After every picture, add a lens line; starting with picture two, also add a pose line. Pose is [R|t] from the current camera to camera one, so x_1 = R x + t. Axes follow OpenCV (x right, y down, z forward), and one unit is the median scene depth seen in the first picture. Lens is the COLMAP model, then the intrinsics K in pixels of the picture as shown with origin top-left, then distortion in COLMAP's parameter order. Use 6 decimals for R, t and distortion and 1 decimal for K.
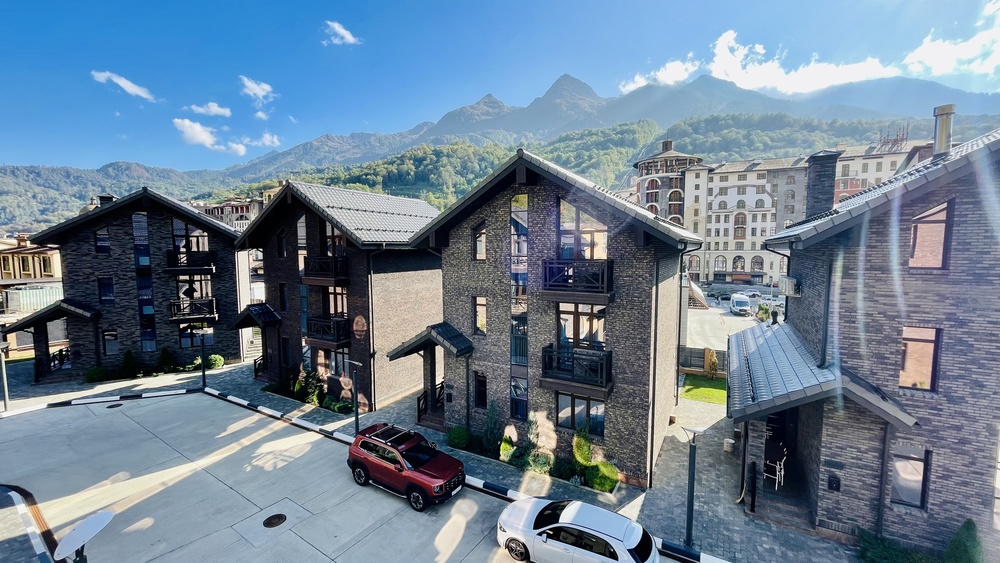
lens RADIAL K [[403.4, 0, 499.1], [0, 403.4, 282.4], [0, 0, 1]] dist [-0.002338, 0.001223]
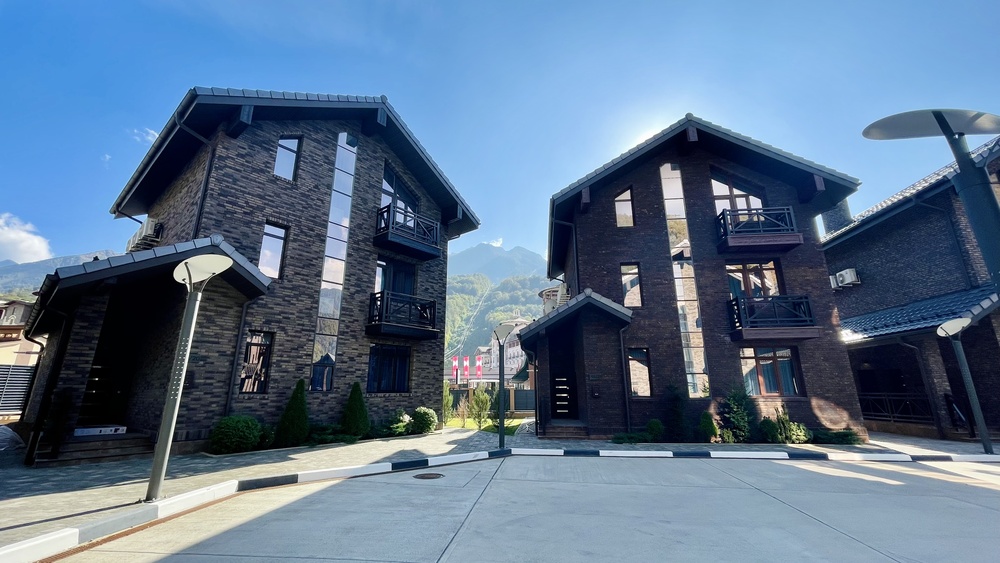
lens RADIAL K [[403.4, 0, 497.1], [0, 403.4, 279.1], [0, 0, 1]] dist [-0.002338, 0.001223]
pose [[0.917774, 0.105755, 0.382761, -0.978626], [0.037008, 0.936912, -0.347601, 0.245972], [-0.395374, 0.333184, 0.855960, 0.536953]]
